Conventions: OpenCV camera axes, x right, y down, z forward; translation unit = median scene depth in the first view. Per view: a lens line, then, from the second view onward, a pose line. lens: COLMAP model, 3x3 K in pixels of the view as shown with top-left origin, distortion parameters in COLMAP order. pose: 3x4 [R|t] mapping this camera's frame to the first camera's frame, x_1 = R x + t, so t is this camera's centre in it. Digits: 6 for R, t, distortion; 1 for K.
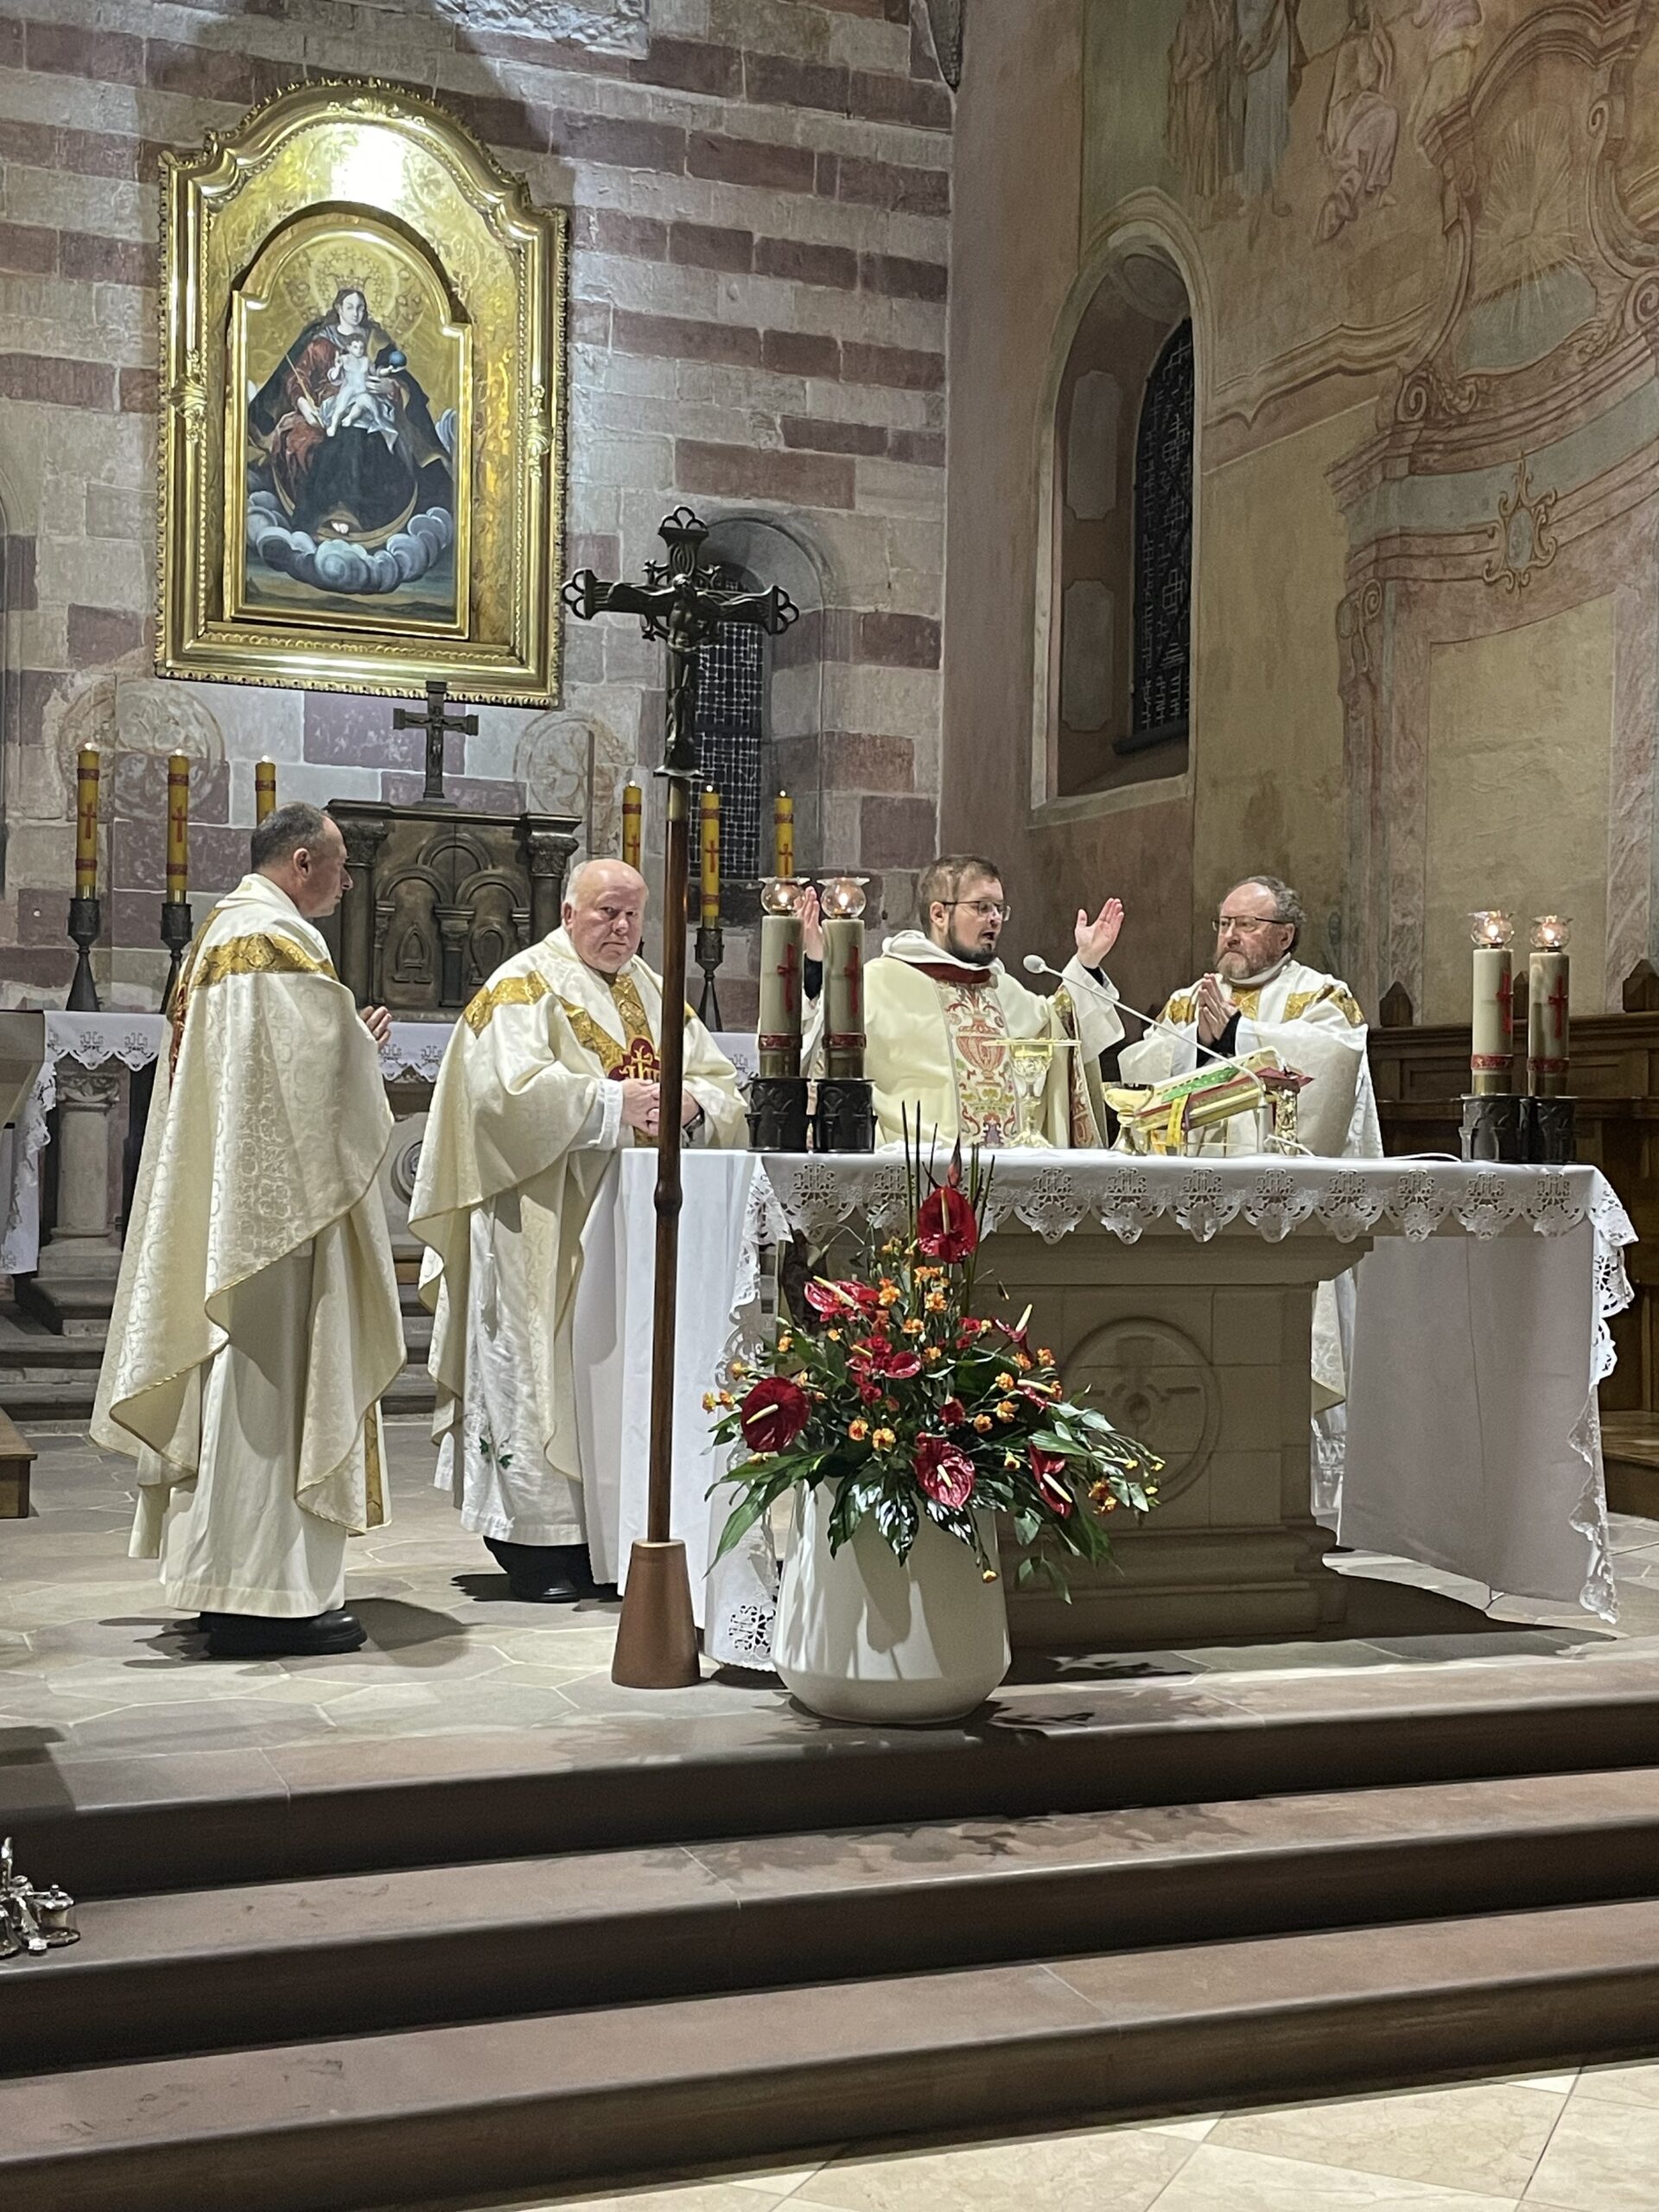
lens RADIAL K [[2630.4, 0, 796.1], [0, 2630.4, 1188.4], [0, 0, 1]] dist [0.066588, 0.000000]
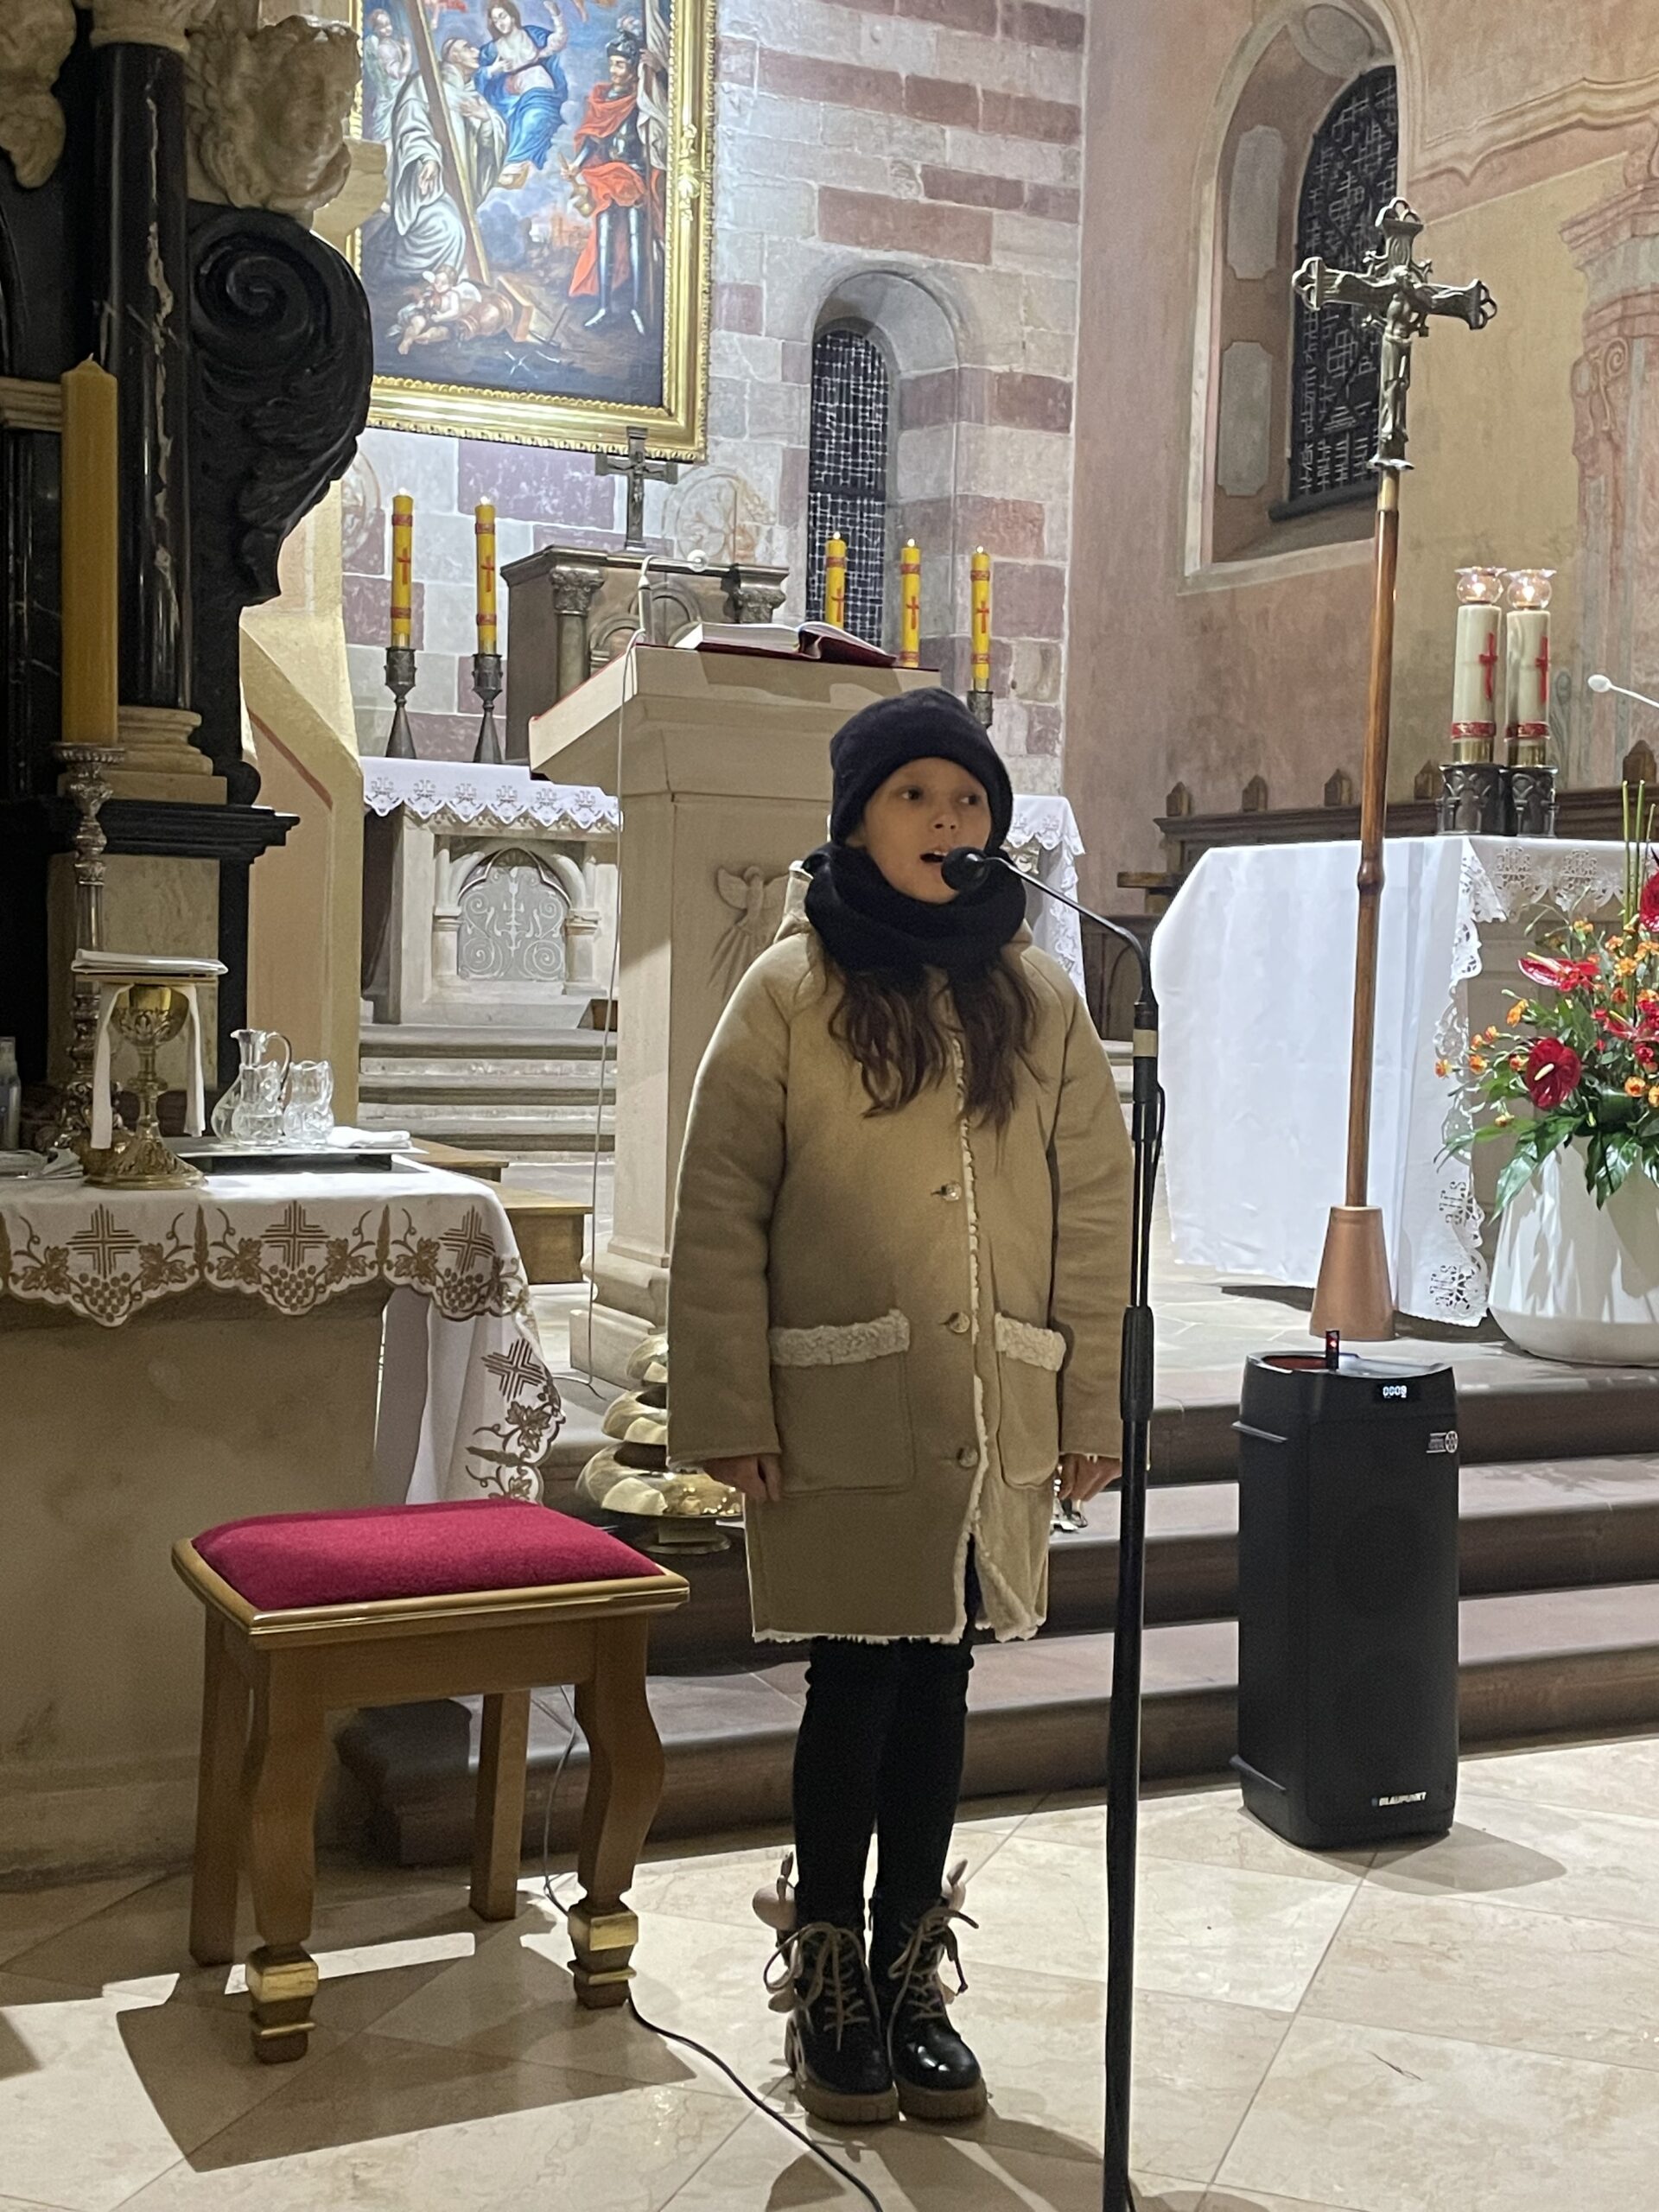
lens RADIAL K [[2683.6, 0, 778.1], [0, 2683.6, 1203.3], [0, 0, 1]] dist [0.040695, 0.000000]
pose [[0.997417, 0.001942, 0.071808, -0.137309], [-0.007064, 0.997441, 0.071141, 0.021999], [-0.071486, -0.071464, 0.994878, -0.020295]]
